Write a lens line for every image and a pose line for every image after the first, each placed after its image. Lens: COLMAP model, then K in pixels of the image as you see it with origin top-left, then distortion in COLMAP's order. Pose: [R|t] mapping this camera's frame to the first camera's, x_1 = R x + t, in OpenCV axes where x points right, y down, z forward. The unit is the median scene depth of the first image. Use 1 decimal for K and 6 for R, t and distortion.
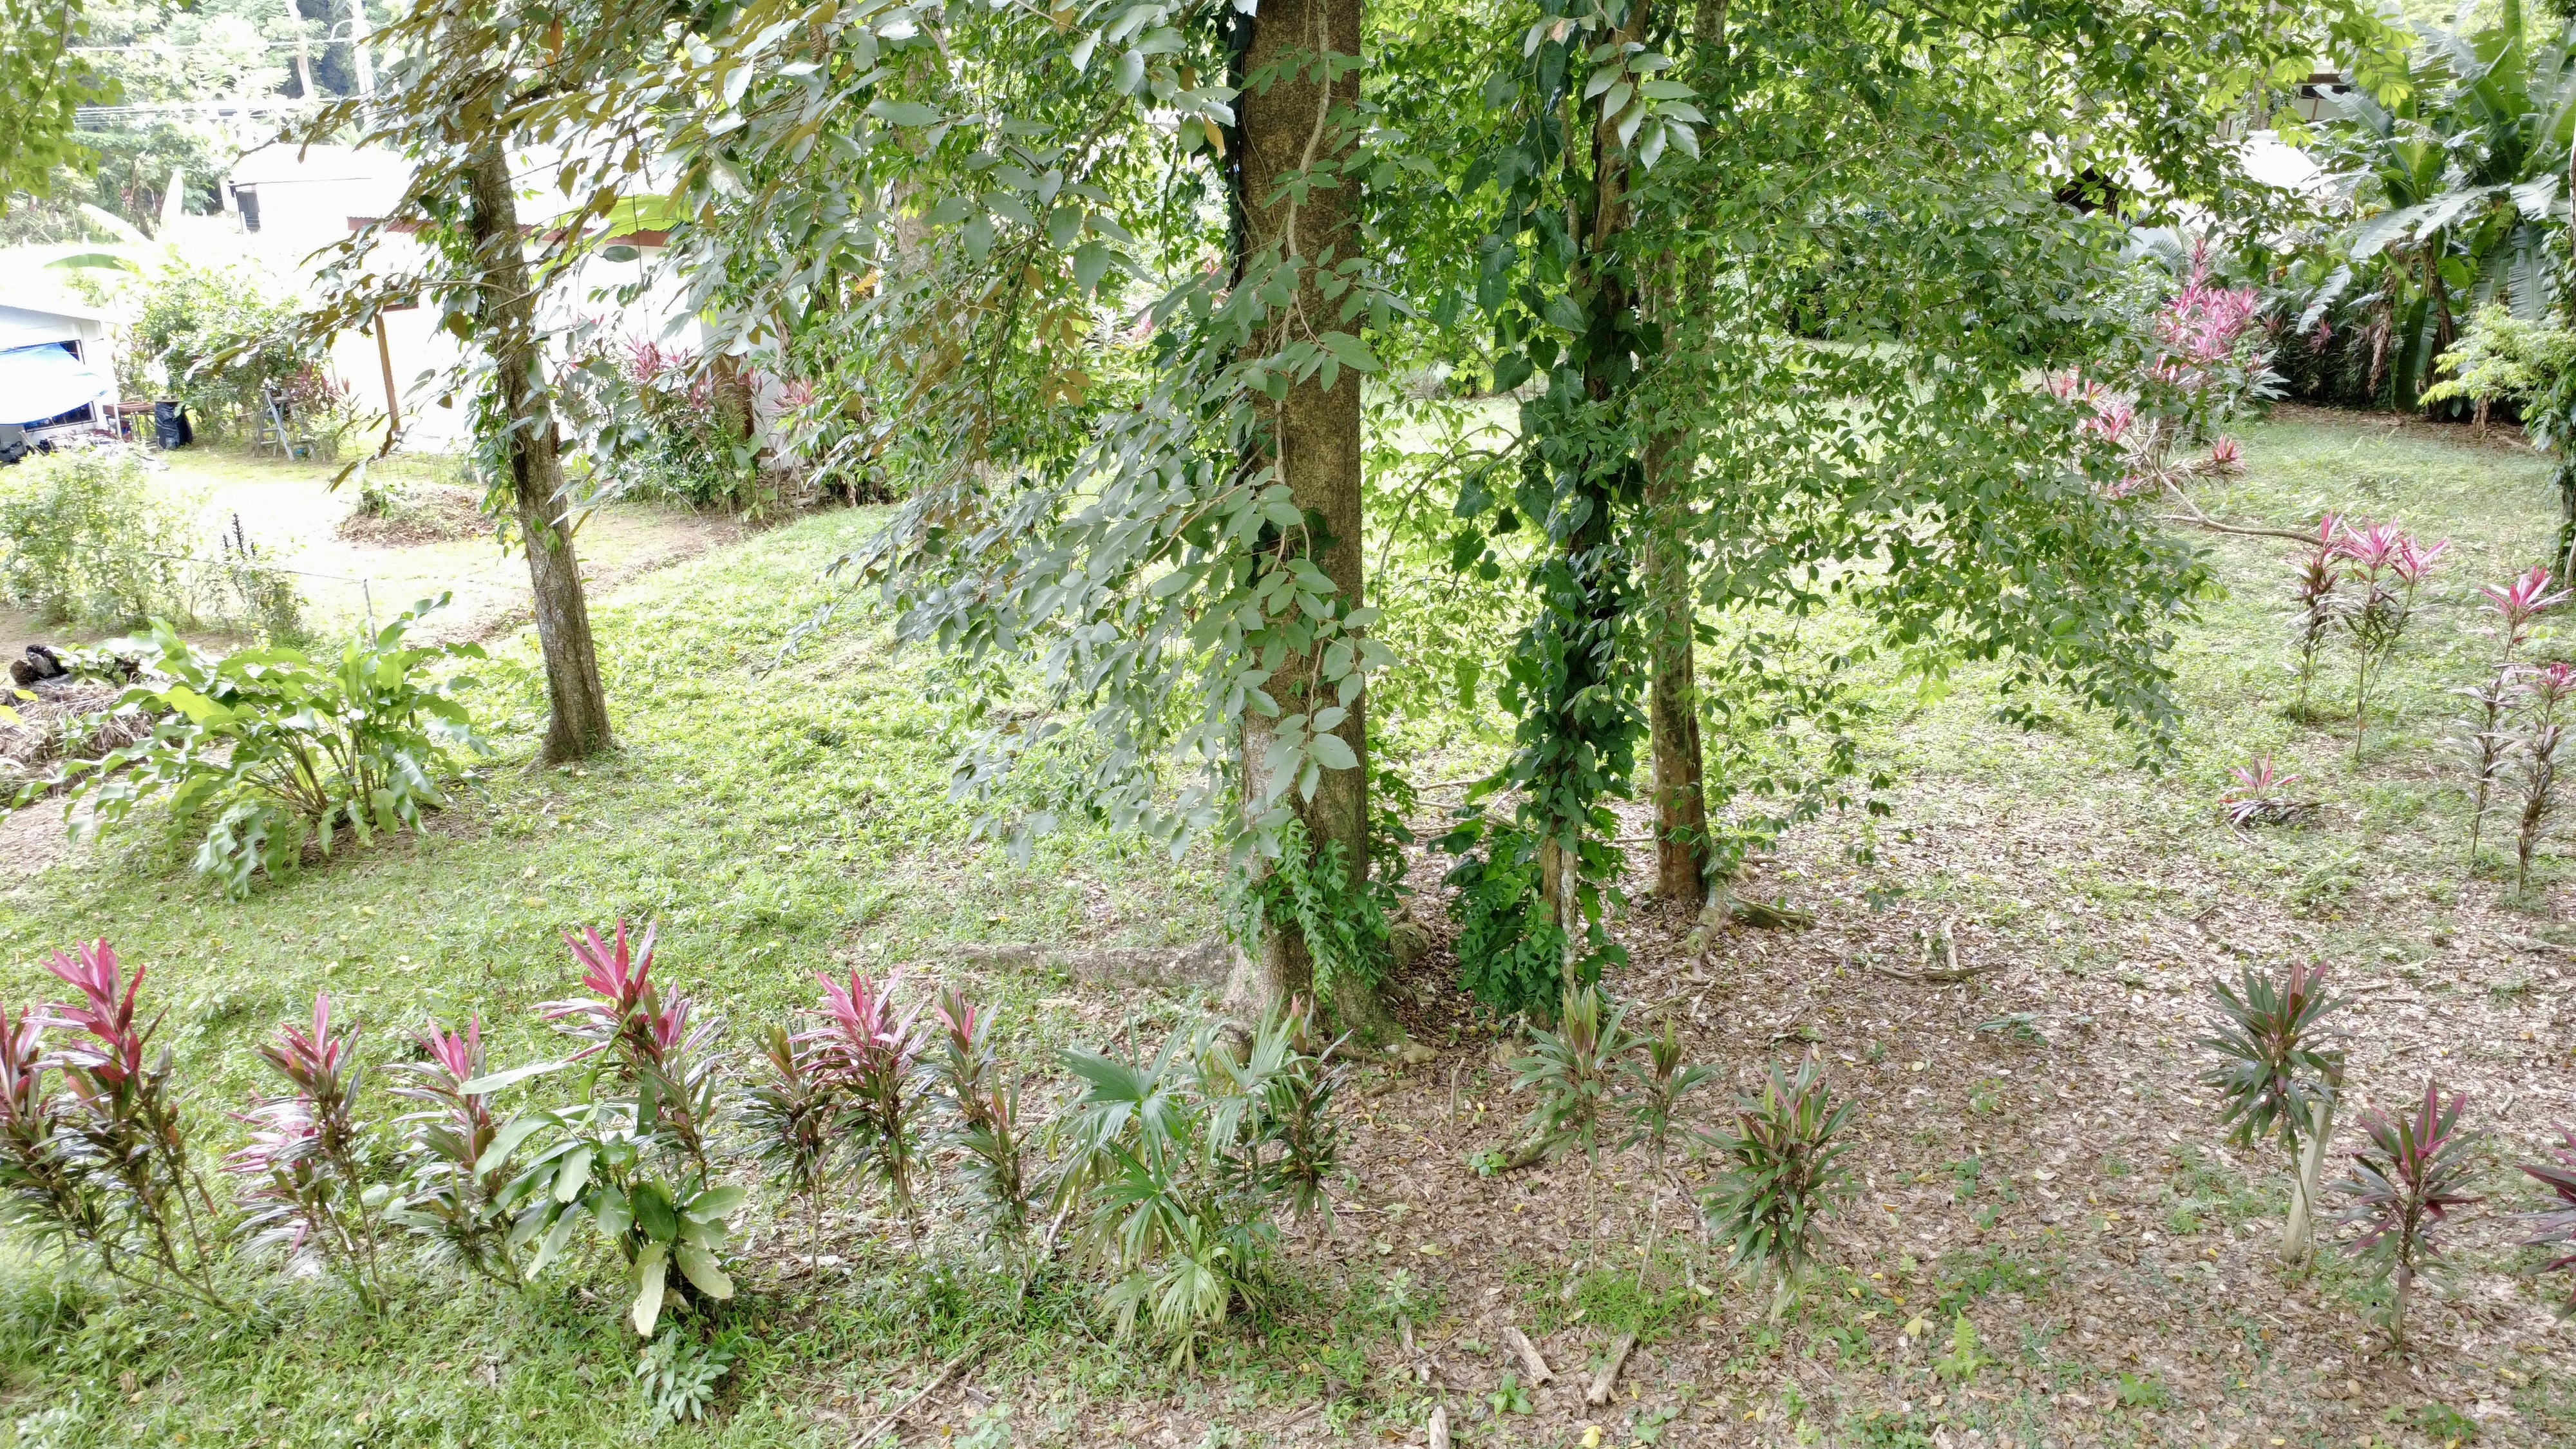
lens RADIAL K [[1864.0, 0, 1284.1], [0, 1864.0, 738.9], [0, 0, 1]] dist [-0.001898, 0.006400]
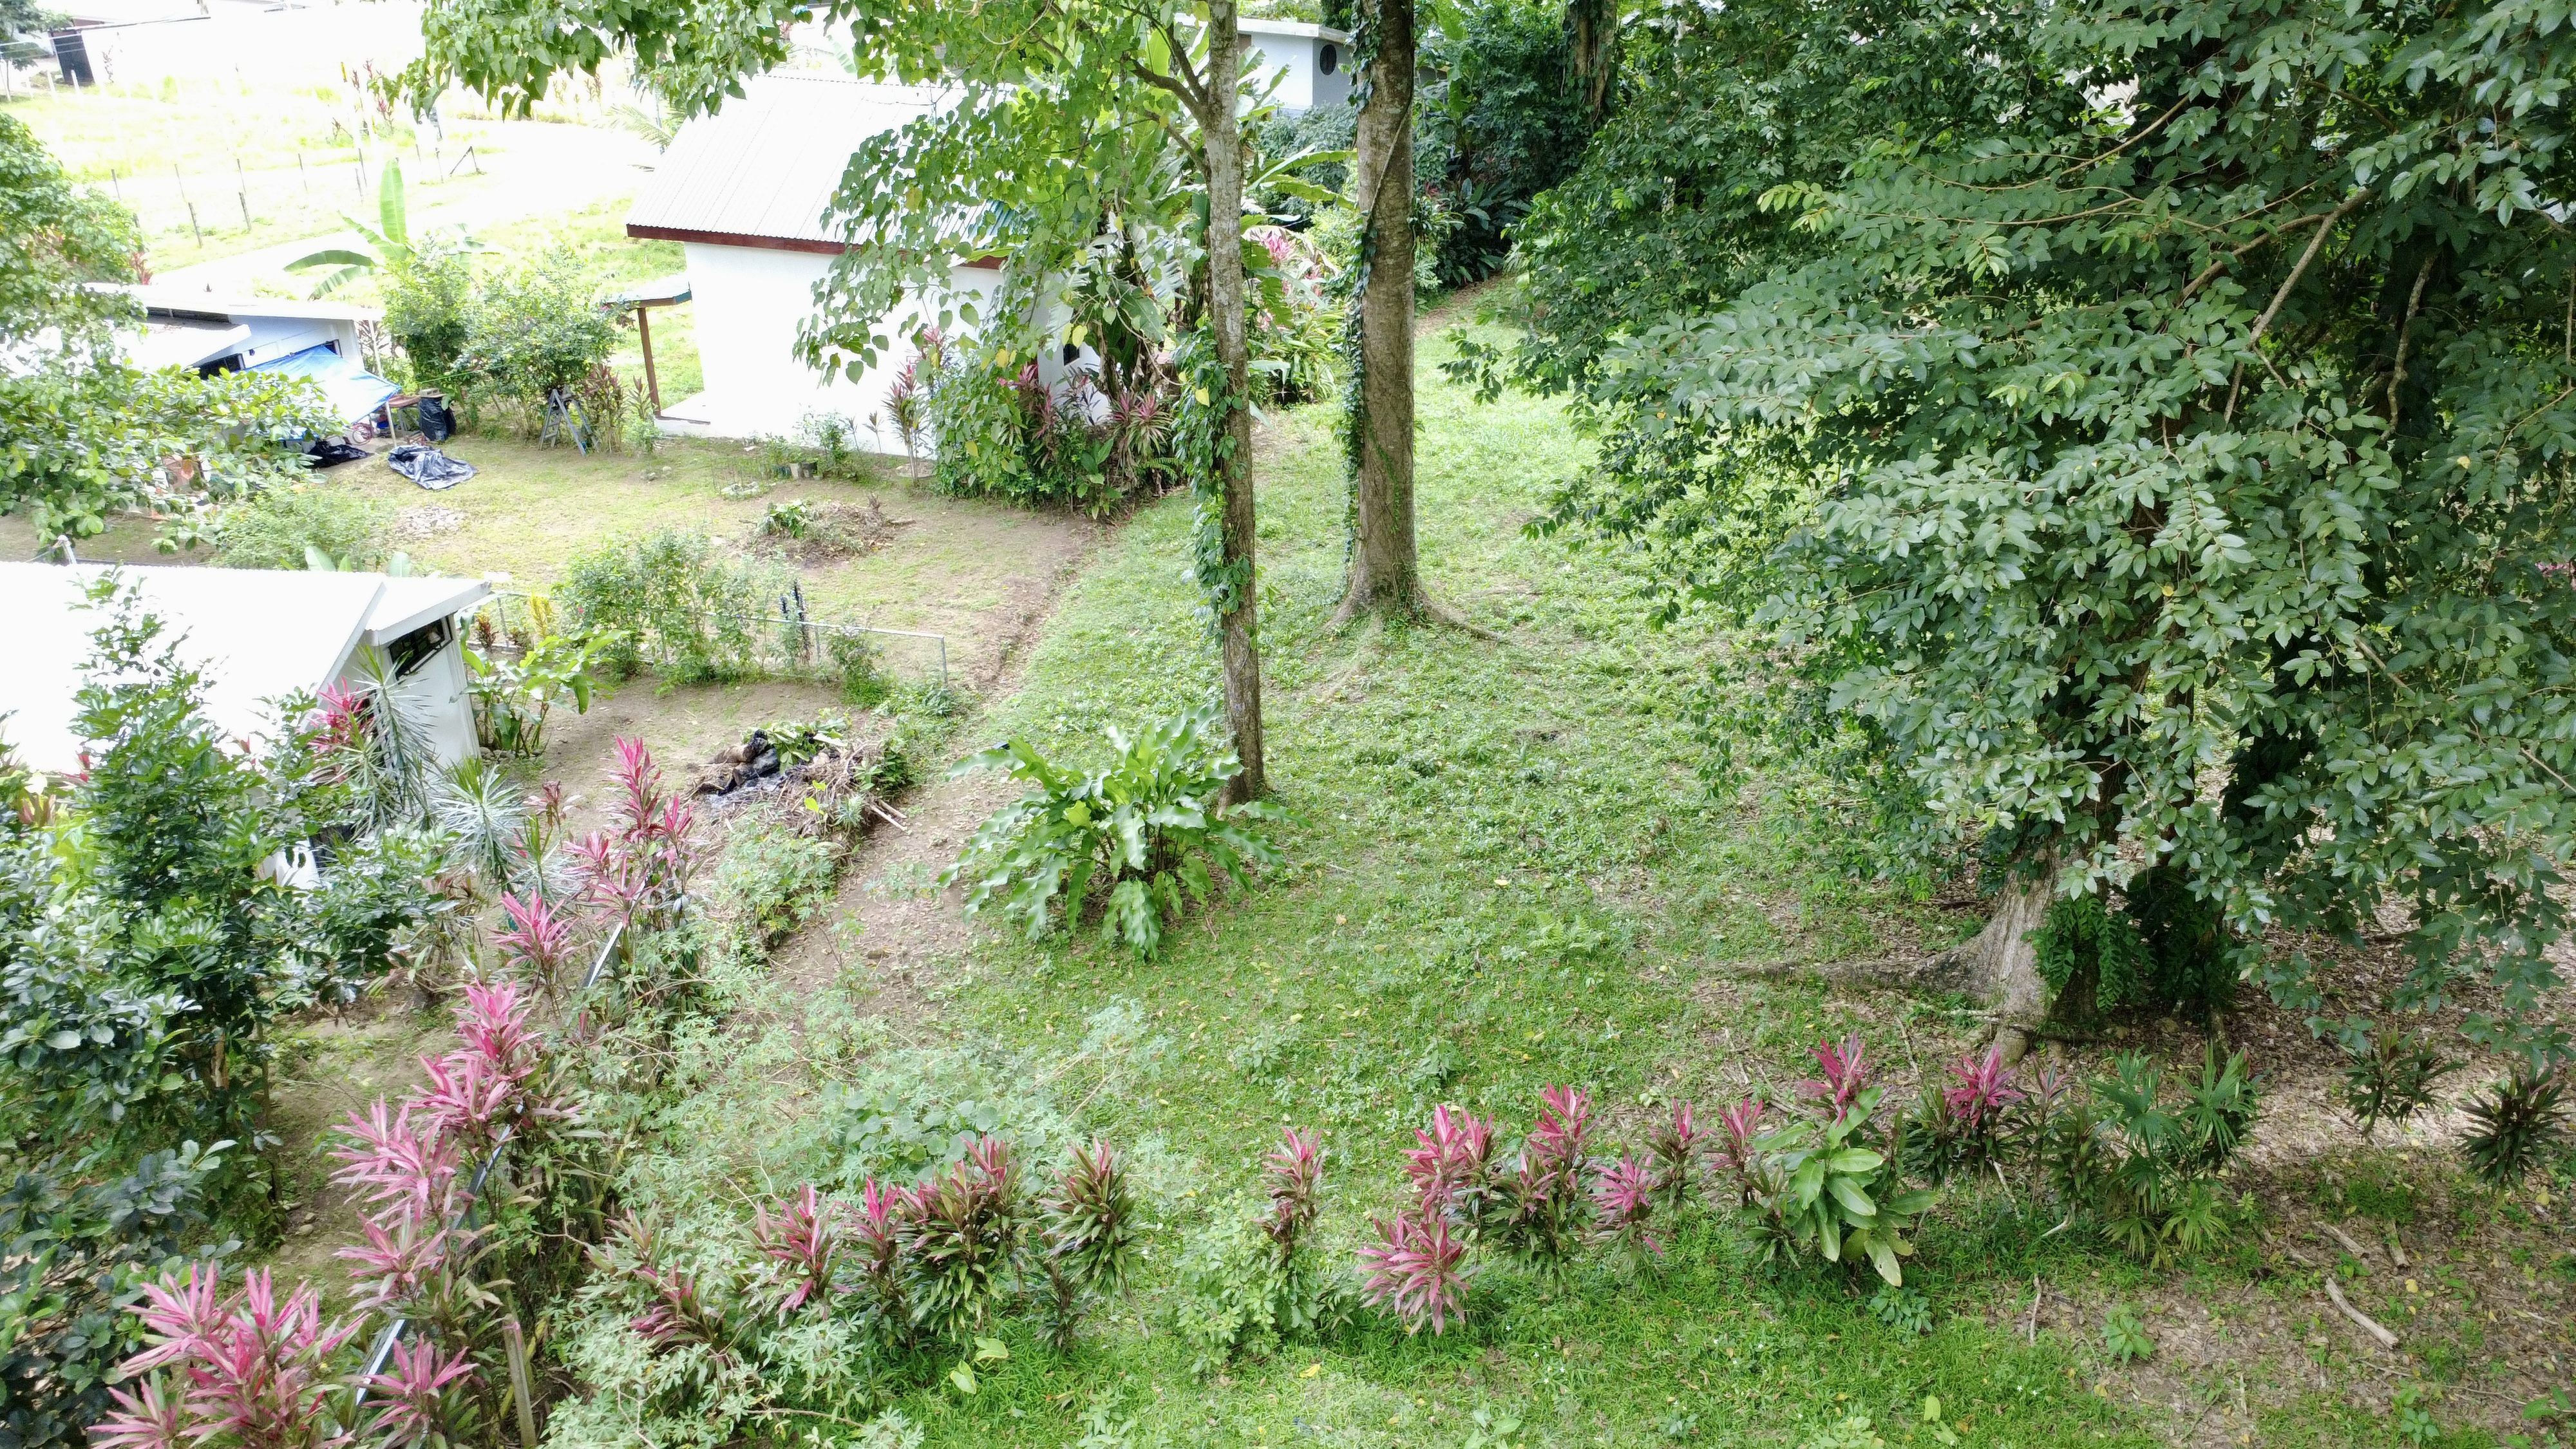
lens RADIAL K [[1864.0, 0, 1284.1], [0, 1864.0, 738.9], [0, 0, 1]] dist [-0.001898, 0.006400]
pose [[0.989344, -0.063067, 0.131230, -0.490268], [0.046266, 0.990778, 0.127352, -0.181301], [-0.138052, -0.119923, 0.983138, -0.223709]]
